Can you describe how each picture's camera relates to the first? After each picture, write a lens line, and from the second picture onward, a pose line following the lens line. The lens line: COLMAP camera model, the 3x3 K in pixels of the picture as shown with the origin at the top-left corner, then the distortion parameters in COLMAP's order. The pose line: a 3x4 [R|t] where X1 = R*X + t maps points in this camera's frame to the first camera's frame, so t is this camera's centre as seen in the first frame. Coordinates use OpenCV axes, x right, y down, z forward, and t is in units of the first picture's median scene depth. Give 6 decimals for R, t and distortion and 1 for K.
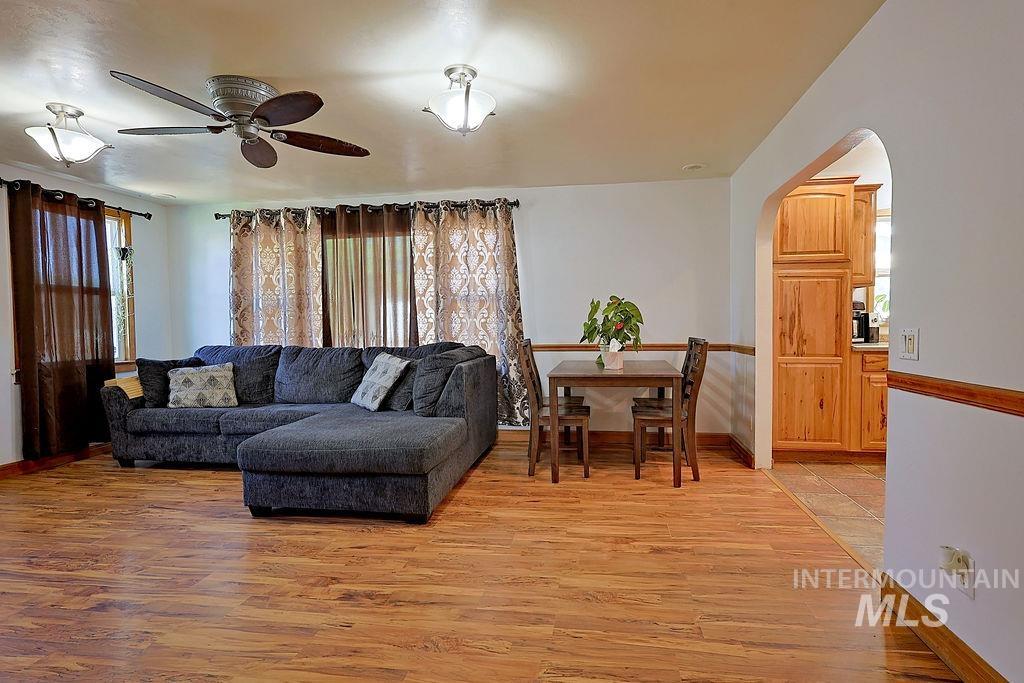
lens RADIAL K [[522.9, 0, 530.0], [0, 522.9, 342.0], [0, 0, 1]] dist [0.000610, 0.000288]
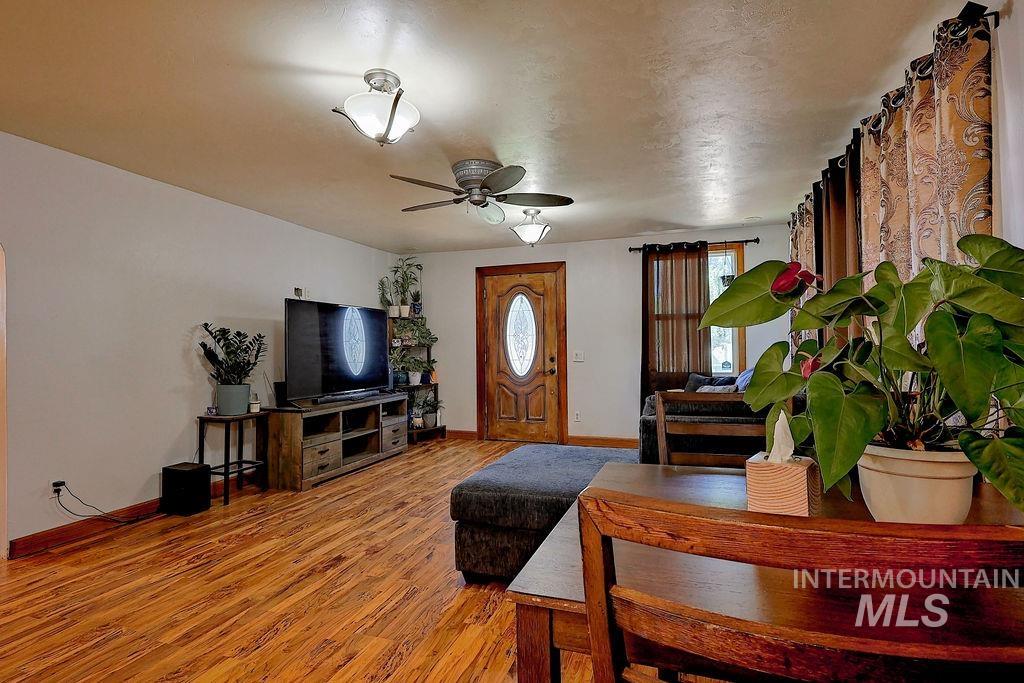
lens RADIAL K [[498.0, 0, 517.6], [0, 498.0, 339.1], [0, 0, 1]] dist [0.000068, 0.001912]
pose [[-0.184194, -0.002870, -0.982886, 0.588441], [-0.018299, 0.999832, 0.000510, -0.056519], [0.982720, 0.018080, -0.184216, 1.211118]]
